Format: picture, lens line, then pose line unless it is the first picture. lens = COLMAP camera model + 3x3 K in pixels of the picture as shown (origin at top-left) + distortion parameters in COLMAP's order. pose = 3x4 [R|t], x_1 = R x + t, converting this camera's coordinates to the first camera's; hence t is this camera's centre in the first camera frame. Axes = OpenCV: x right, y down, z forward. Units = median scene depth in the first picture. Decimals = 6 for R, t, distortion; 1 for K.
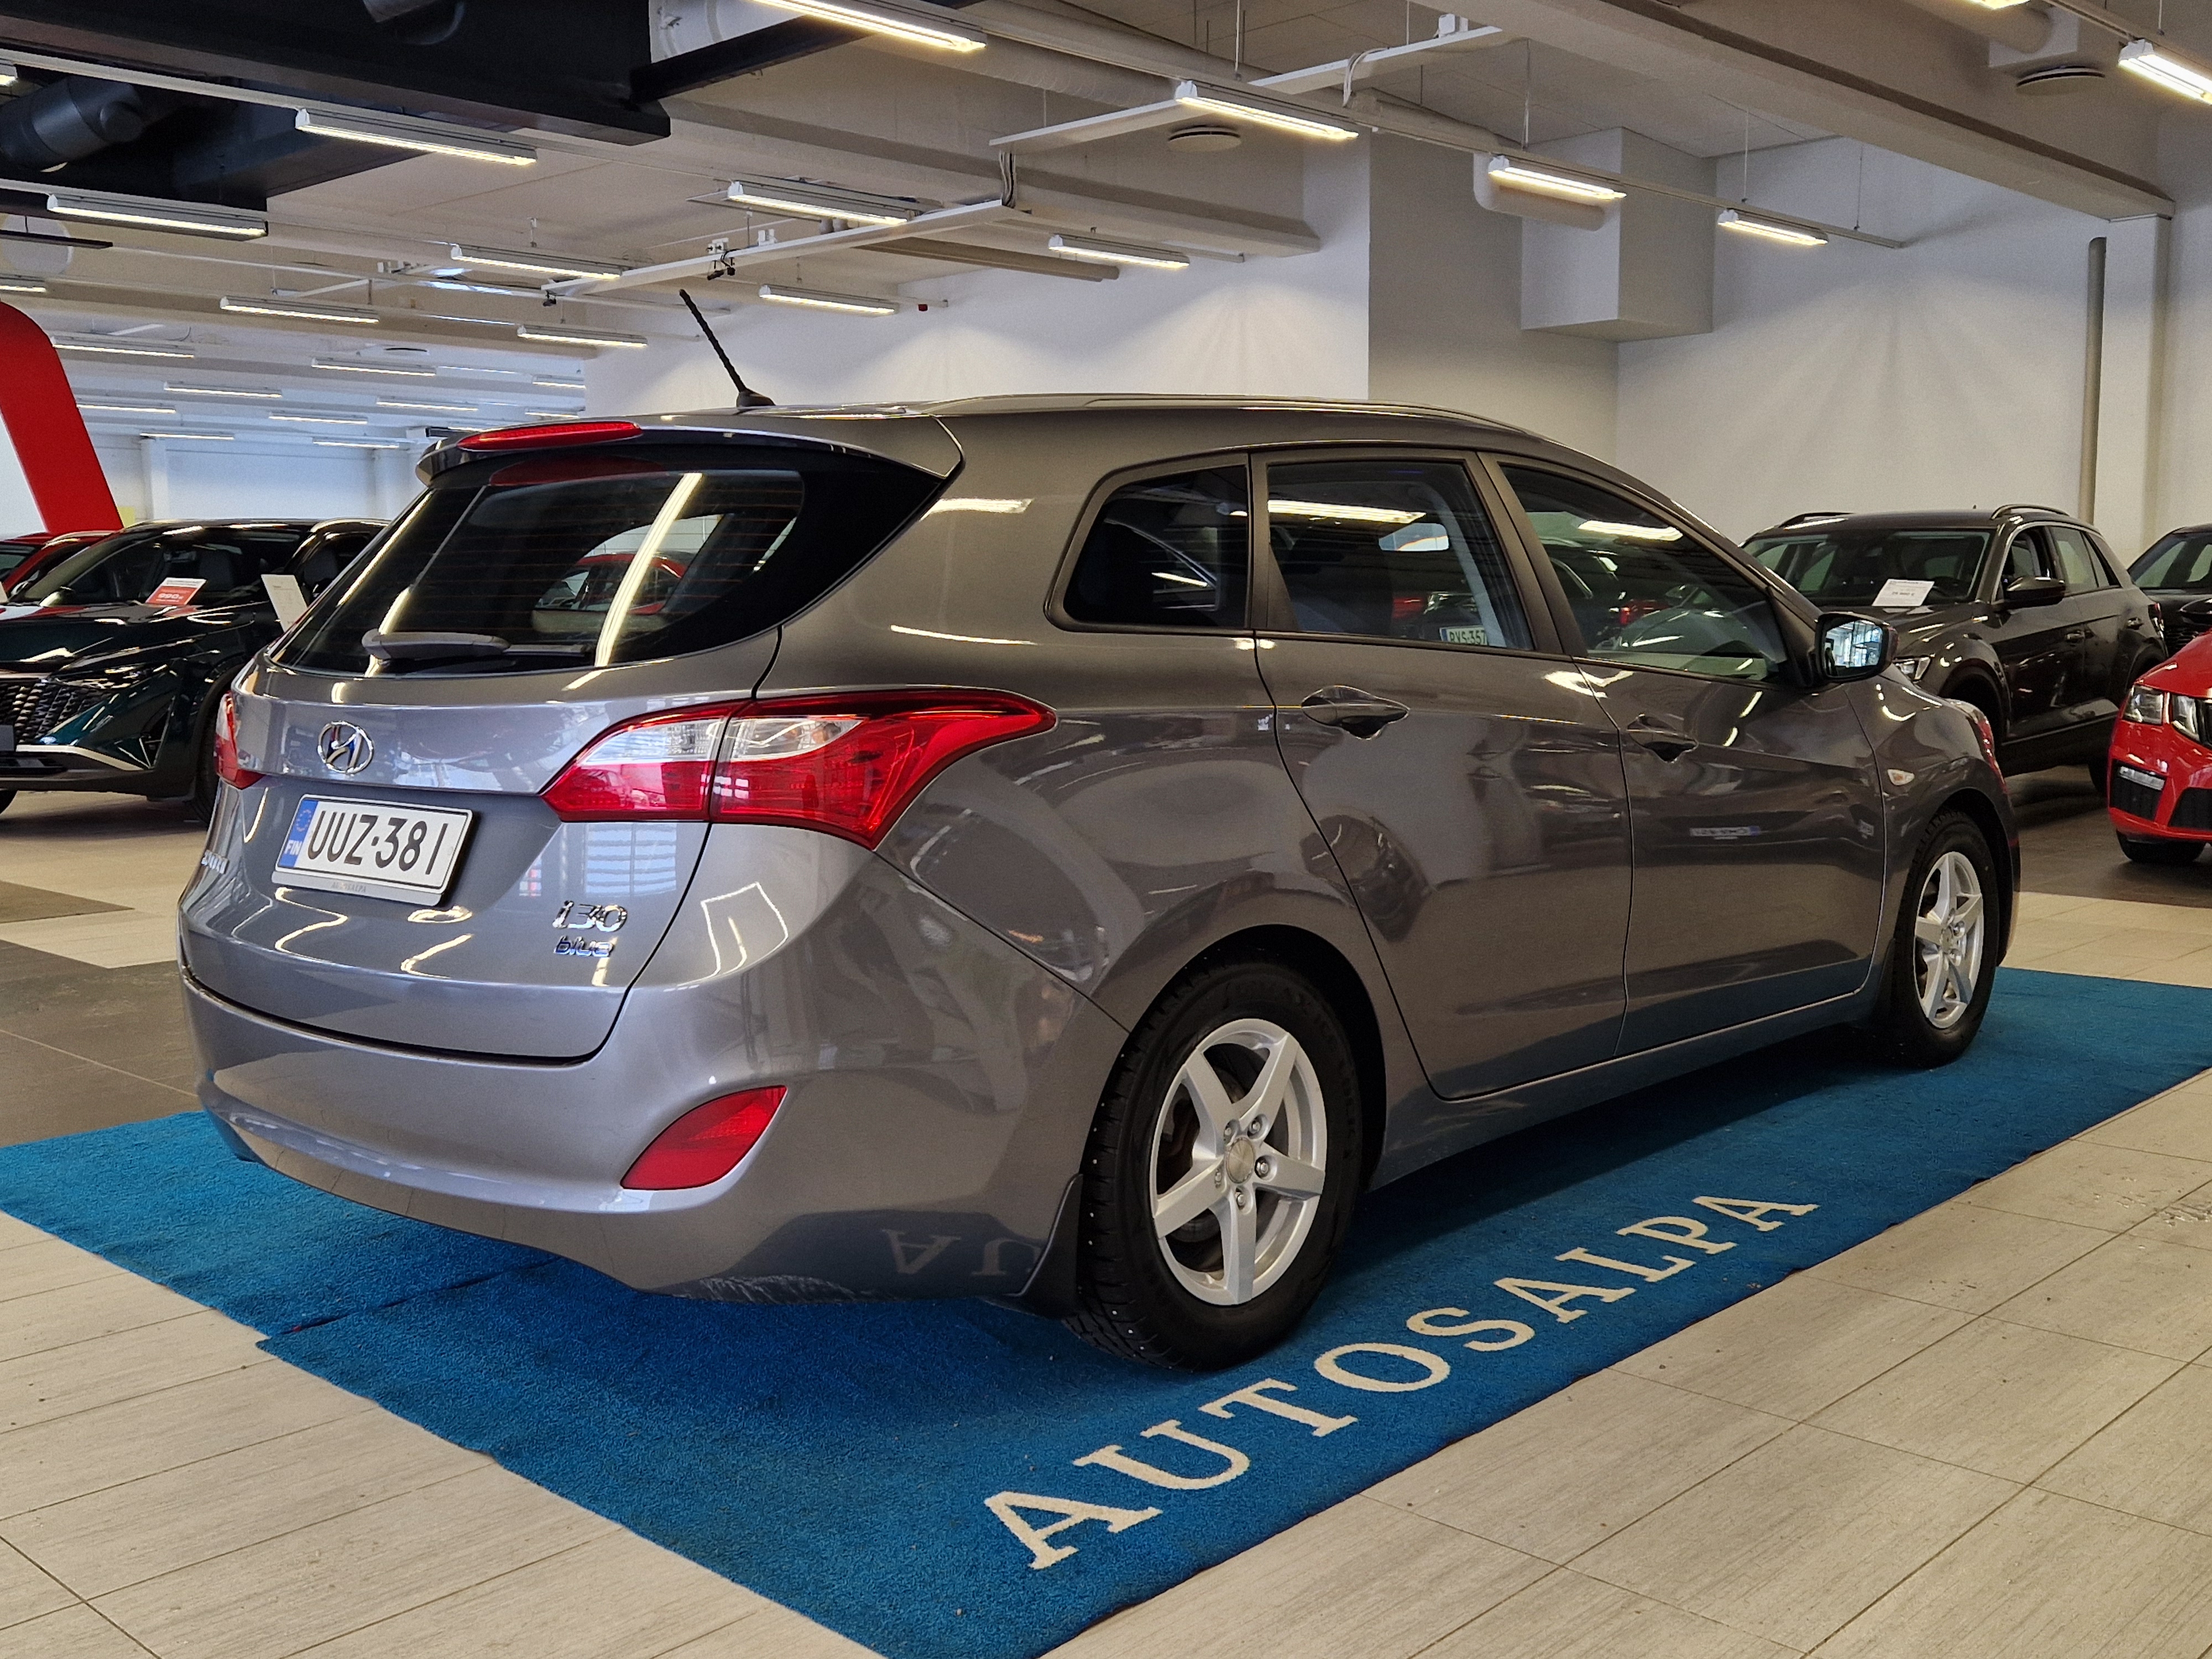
lens RADIAL K [[2160.1, 0, 1101.2], [0, 2160.1, 853.9], [0, 0, 1]] dist [0.013062, -0.016496]
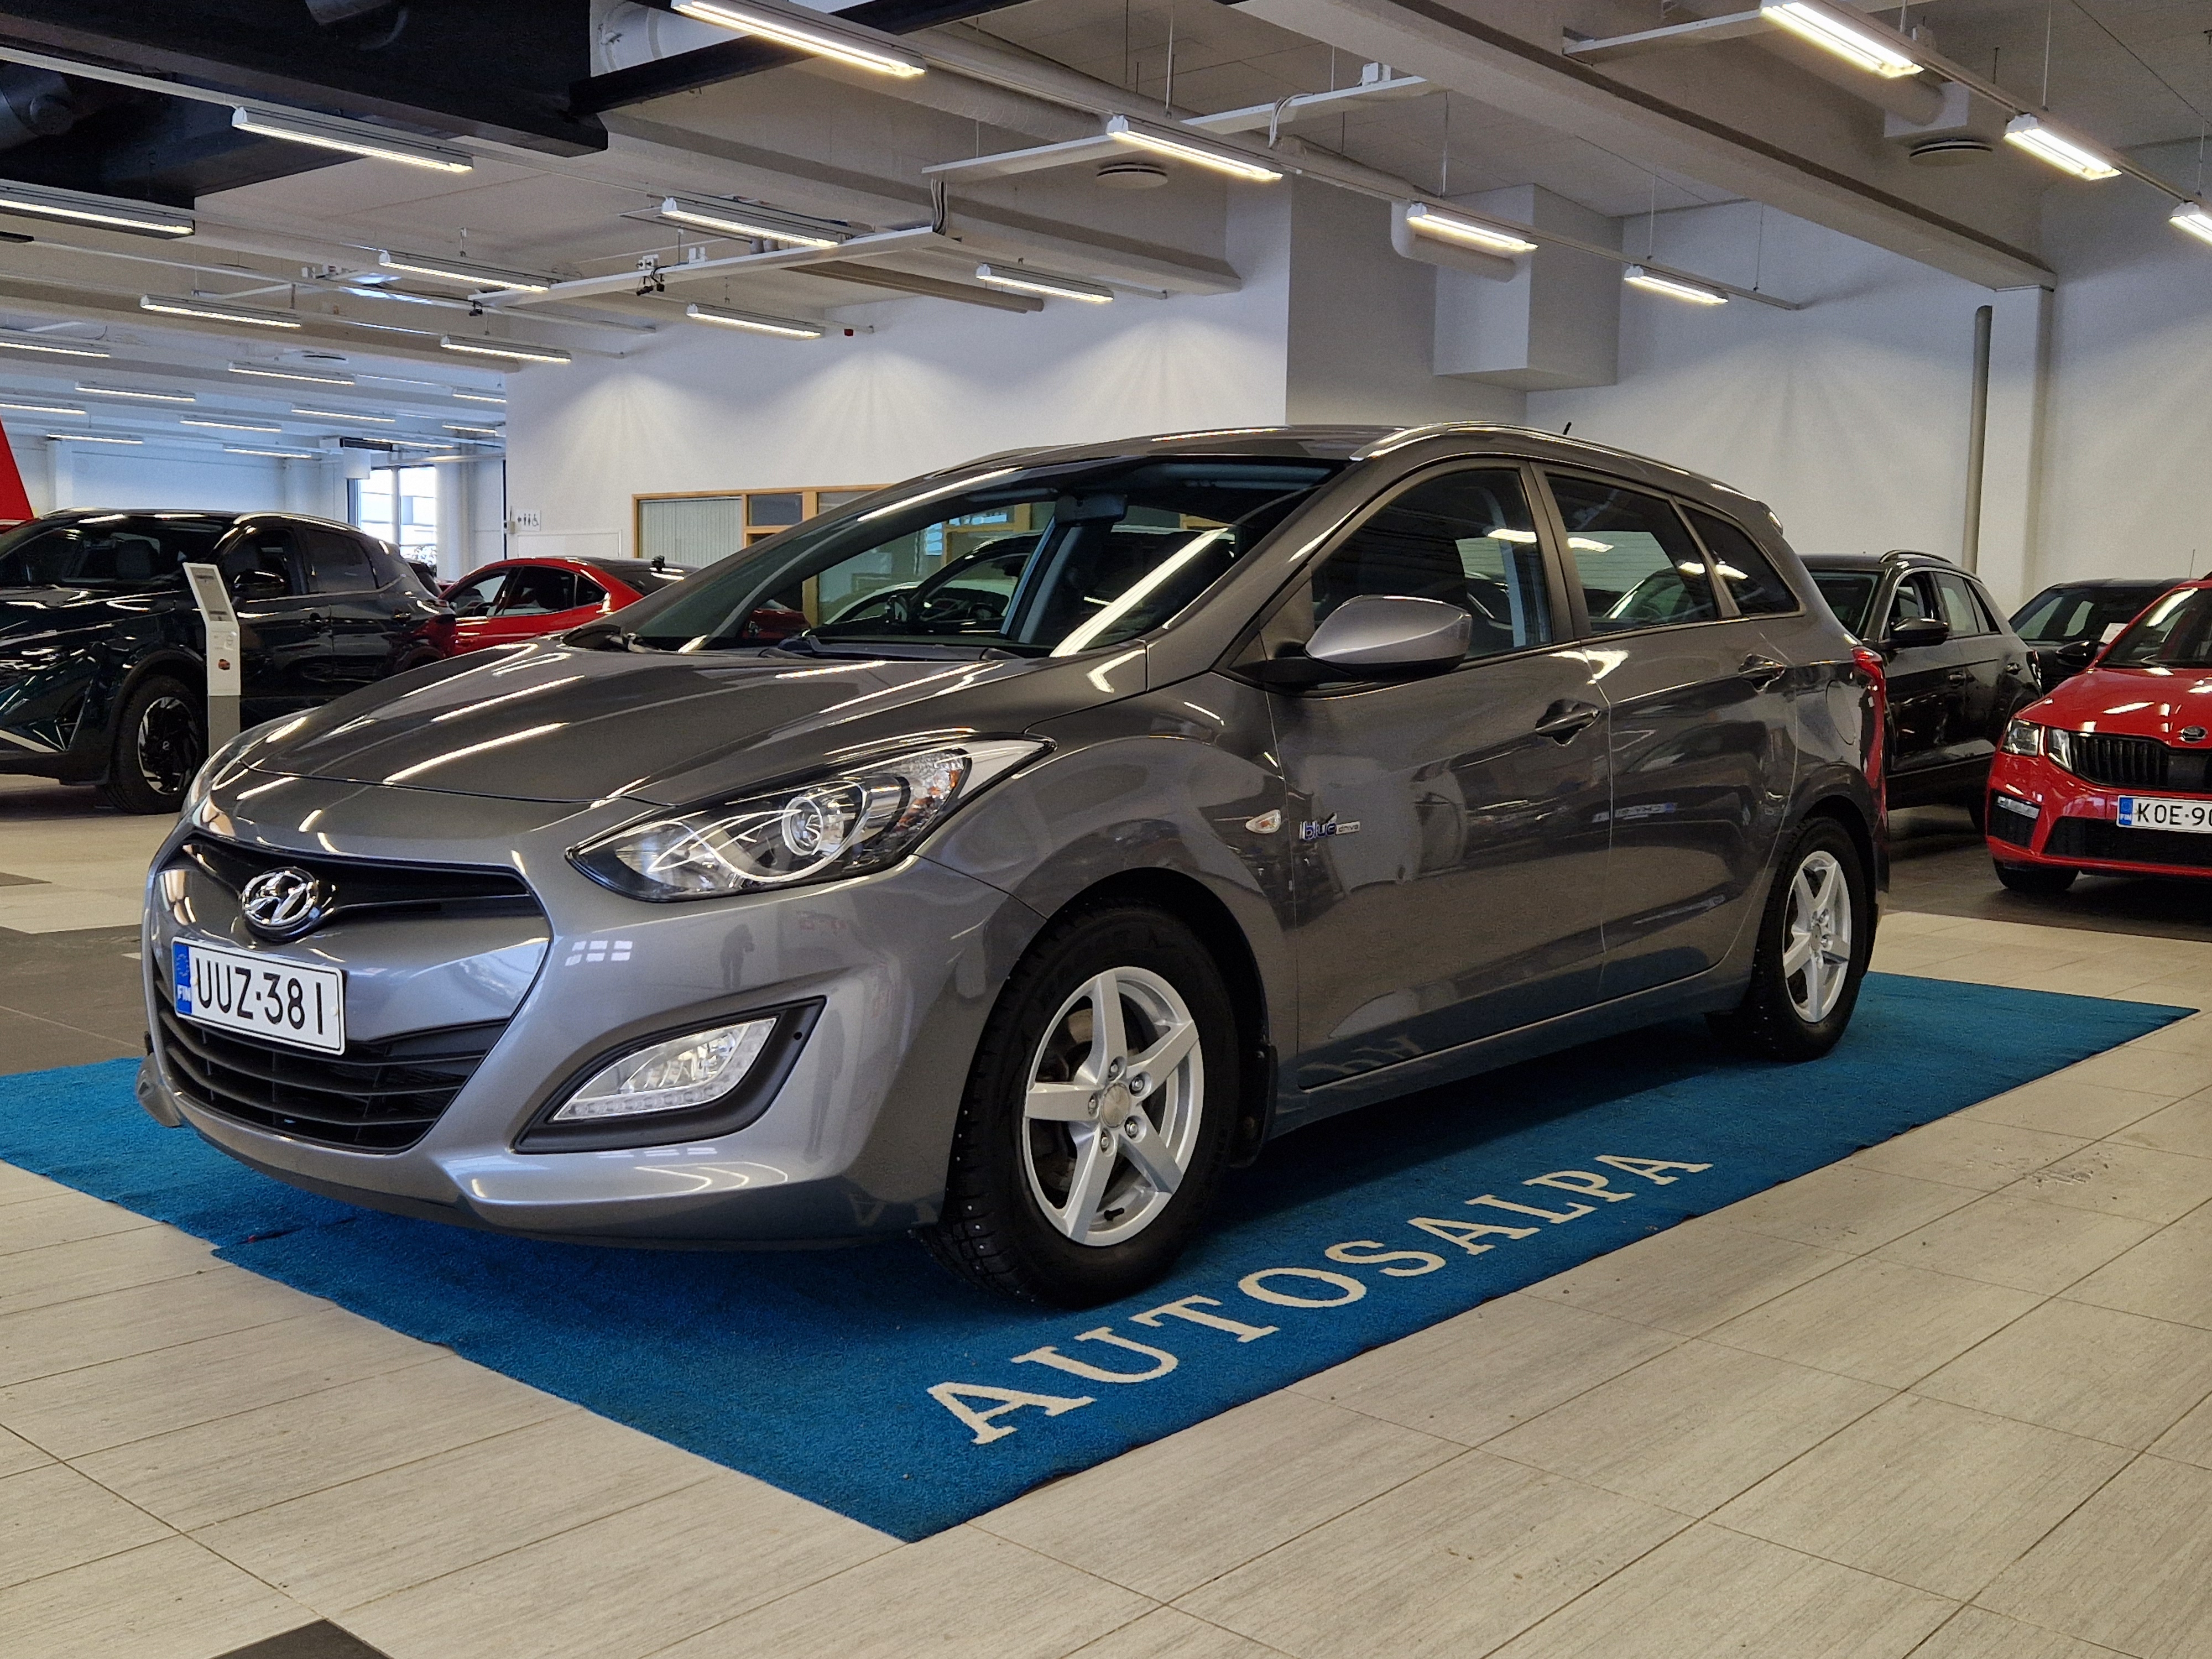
lens RADIAL K [[2150.9, 0, 1106.0], [0, 2150.9, 829.5], [0, 0, 1]] dist [0.024802, -0.039303]
pose [[0.998515, 0.026939, 0.047351, -0.005957], [-0.025534, 0.999223, -0.030033, 0.013180], [-0.048123, 0.028779, 0.998427, -0.013954]]
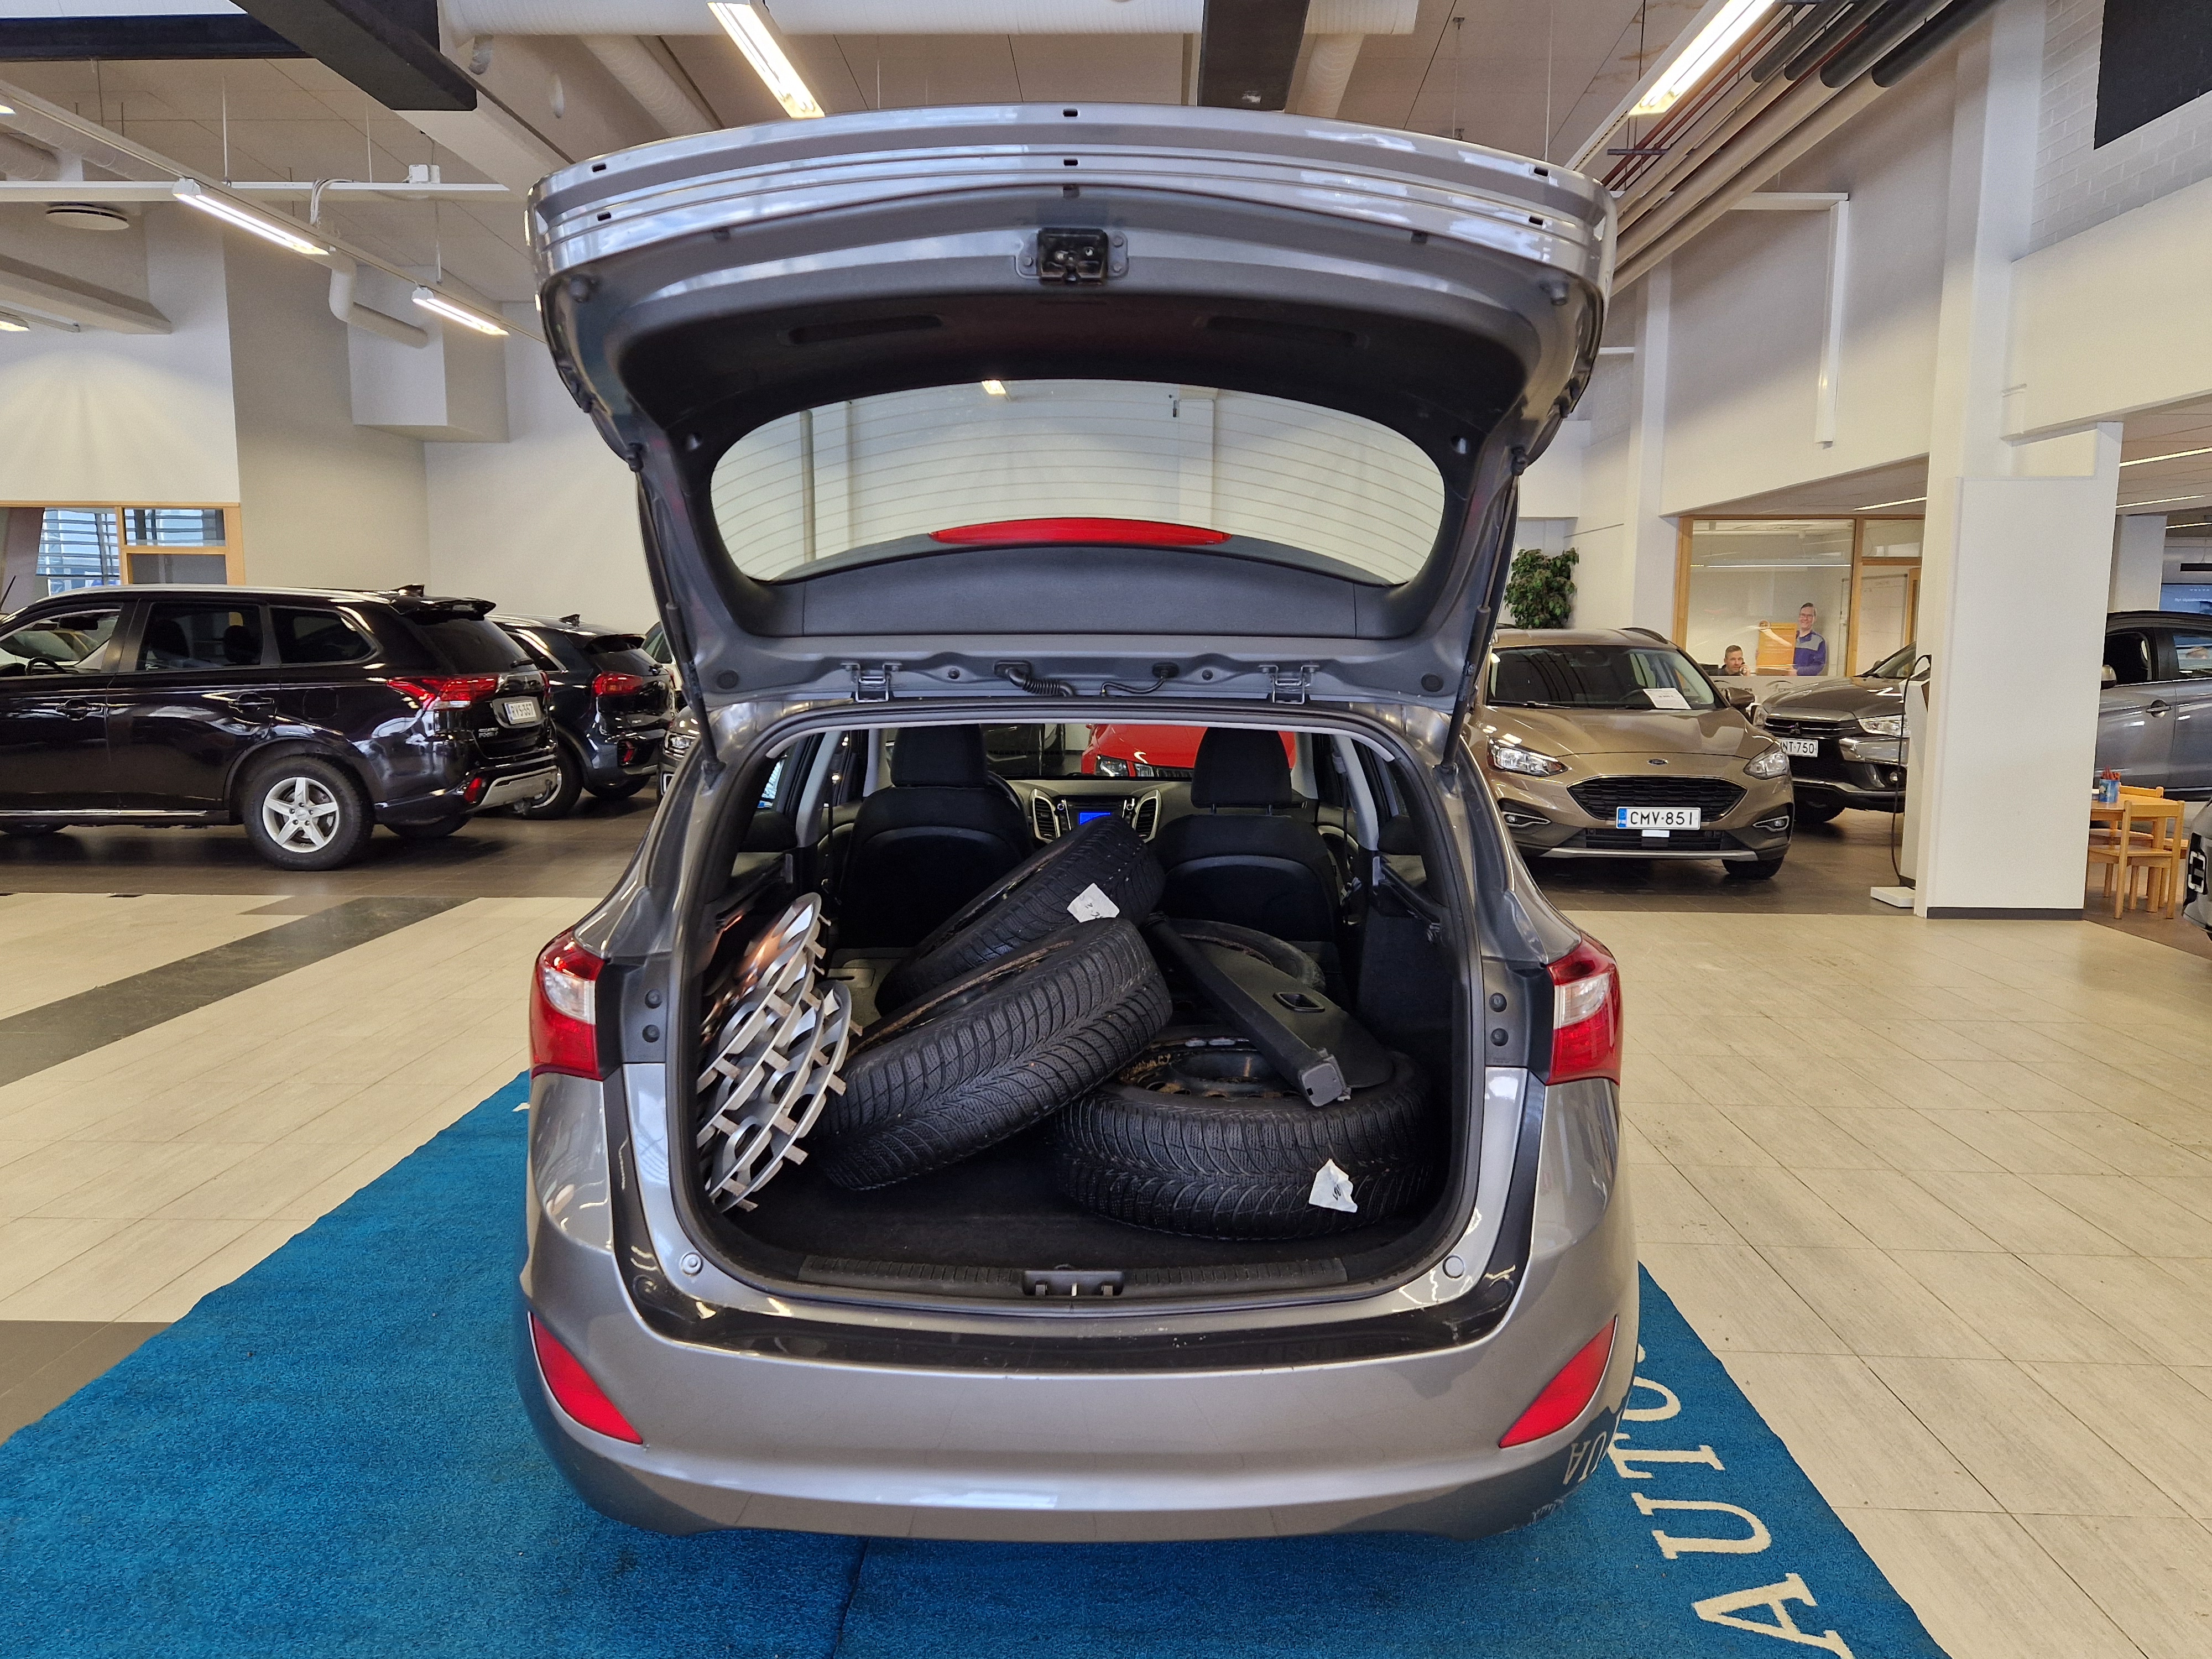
lens RADIAL K [[1653.1, 0, 1106.0], [0, 1653.1, 829.5], [0, 0, 1]] dist [0.014628, -0.001947]
pose [[0.735117, -0.062873, 0.675018, -0.209156], [0.060811, 0.997792, 0.026712, -0.042250], [-0.675207, 0.021412, 0.737317, 0.126611]]
